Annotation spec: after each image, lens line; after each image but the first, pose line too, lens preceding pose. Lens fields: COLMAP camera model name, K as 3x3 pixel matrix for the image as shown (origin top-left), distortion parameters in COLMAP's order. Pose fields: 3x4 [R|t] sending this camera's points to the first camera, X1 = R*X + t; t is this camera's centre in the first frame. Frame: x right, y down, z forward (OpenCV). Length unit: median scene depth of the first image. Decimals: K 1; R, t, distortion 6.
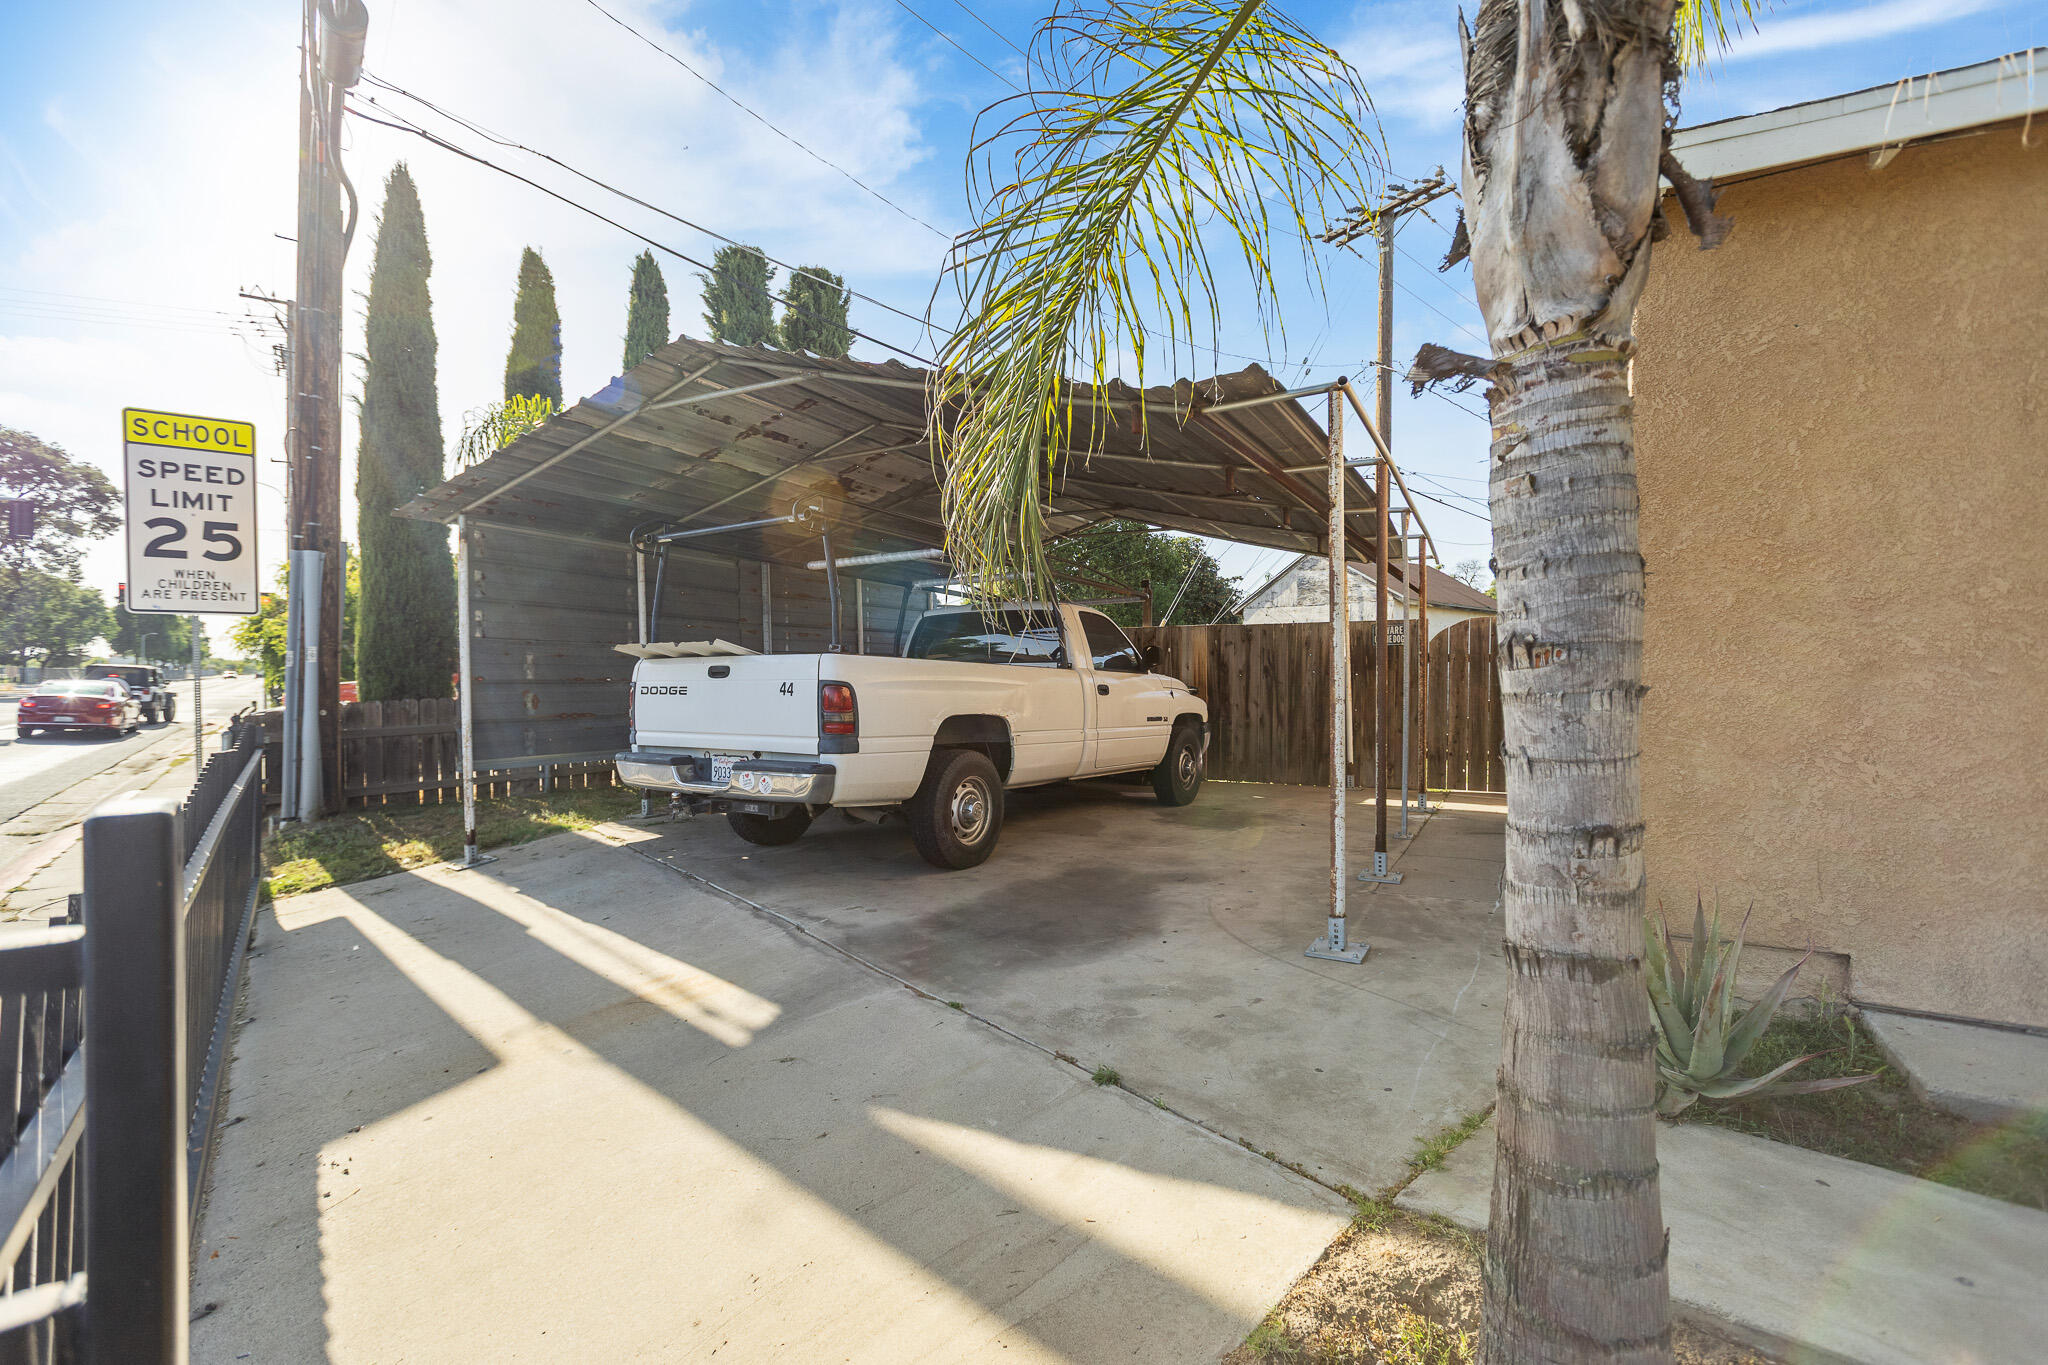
lens RADIAL K [[918.4, 0, 1032.4], [0, 918.4, 671.4], [0, 0, 1]] dist [0.000808, 0.000341]
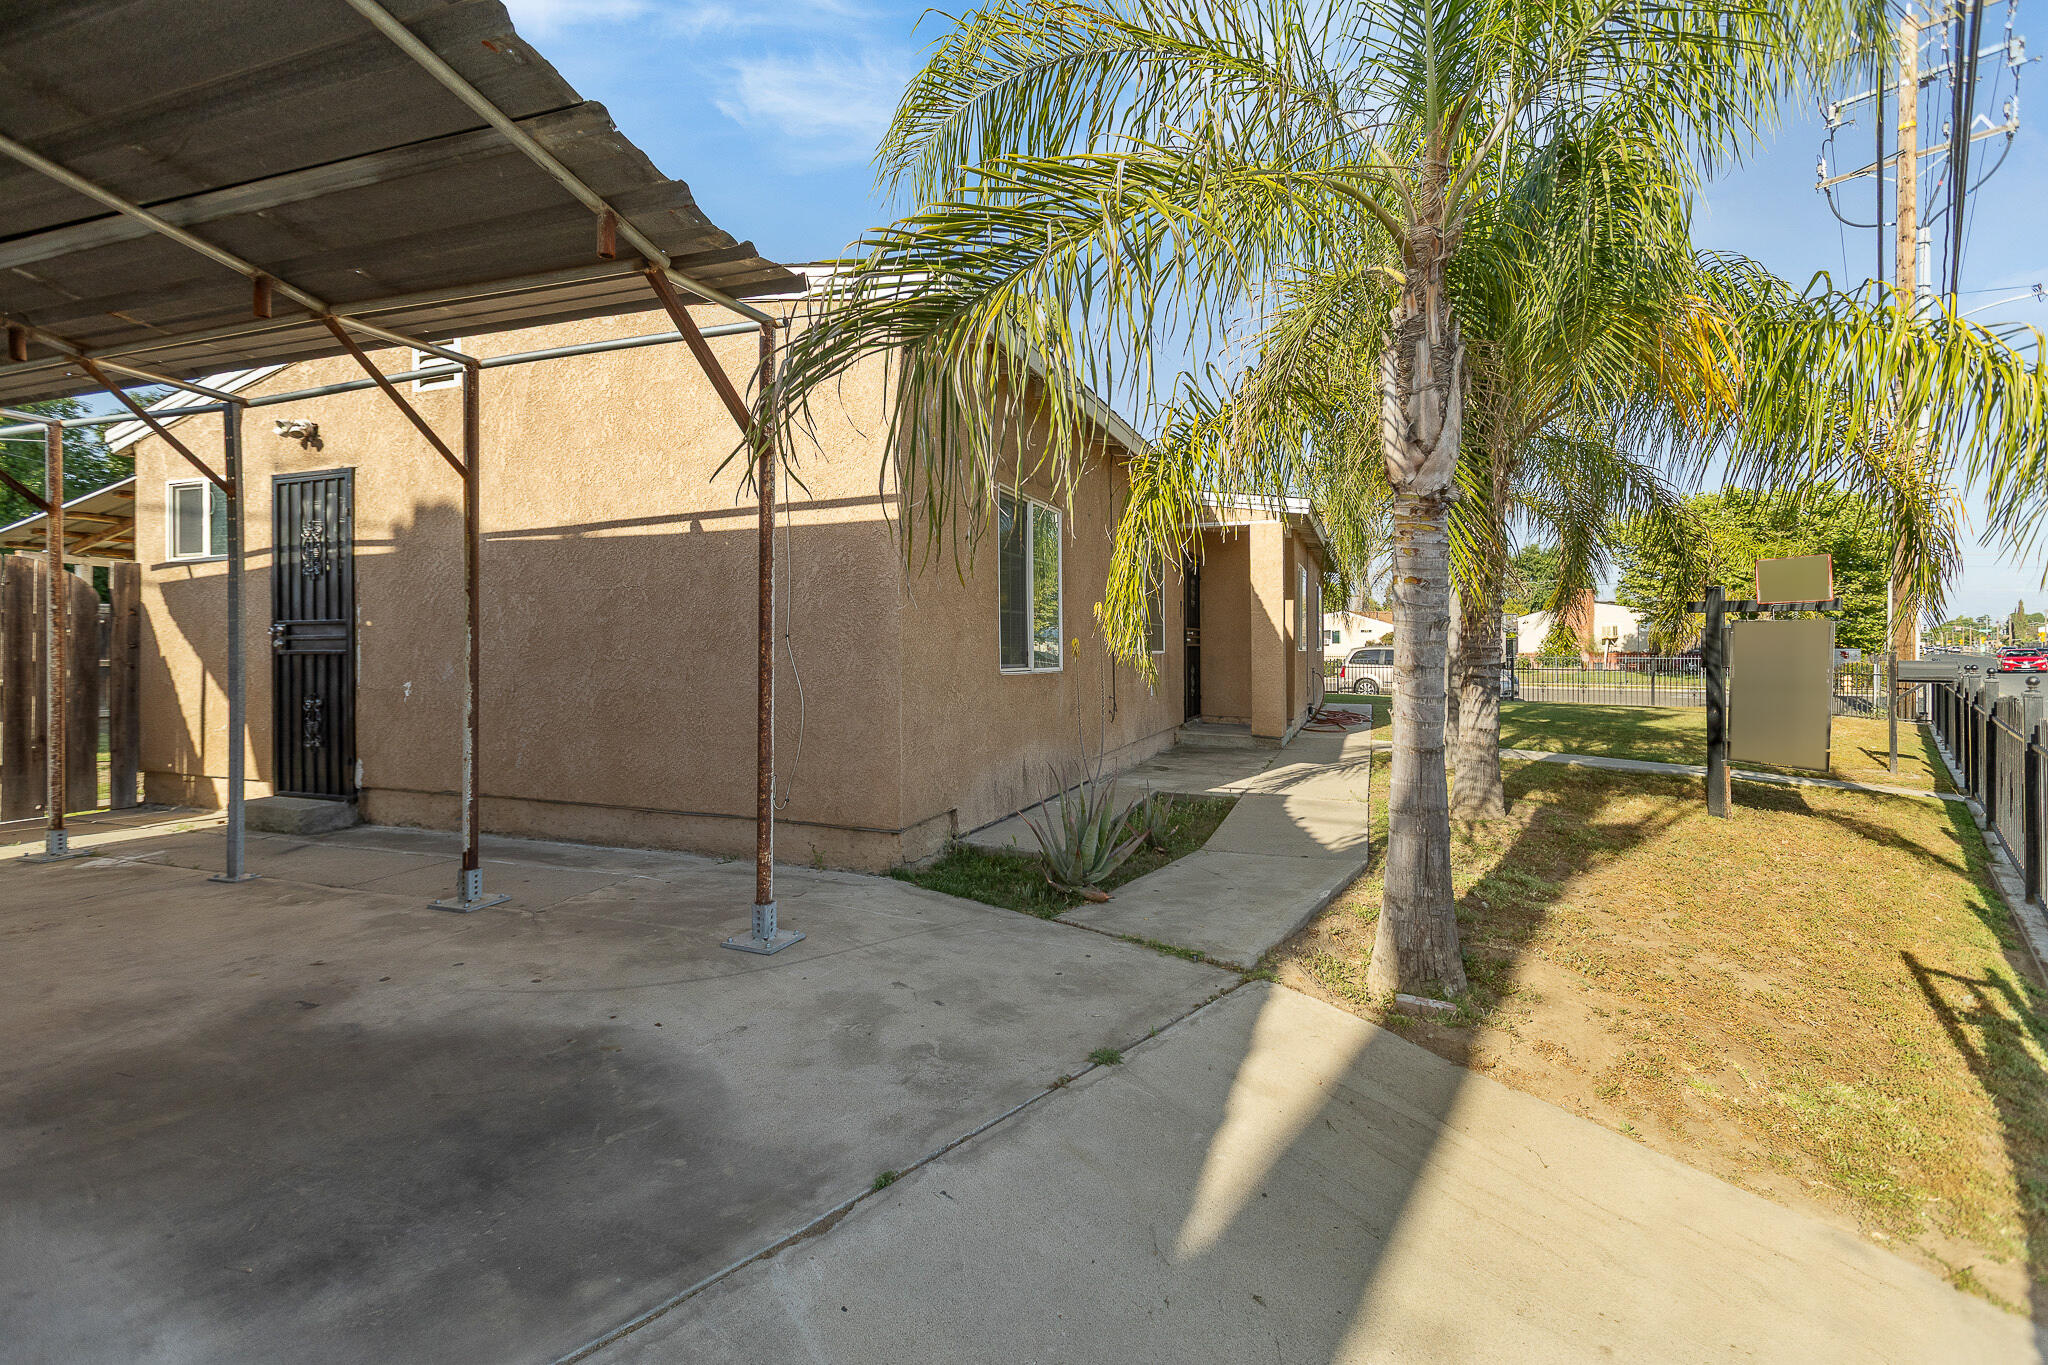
lens RADIAL K [[918.4, 0, 1032.4], [0, 918.4, 671.4], [0, 0, 1]] dist [0.000808, 0.000341]
pose [[-0.150298, -0.021542, 0.988406, -0.677905], [0.000834, 0.999759, 0.021917, 0.022329], [-0.988640, 0.004118, -0.150244, 0.995209]]
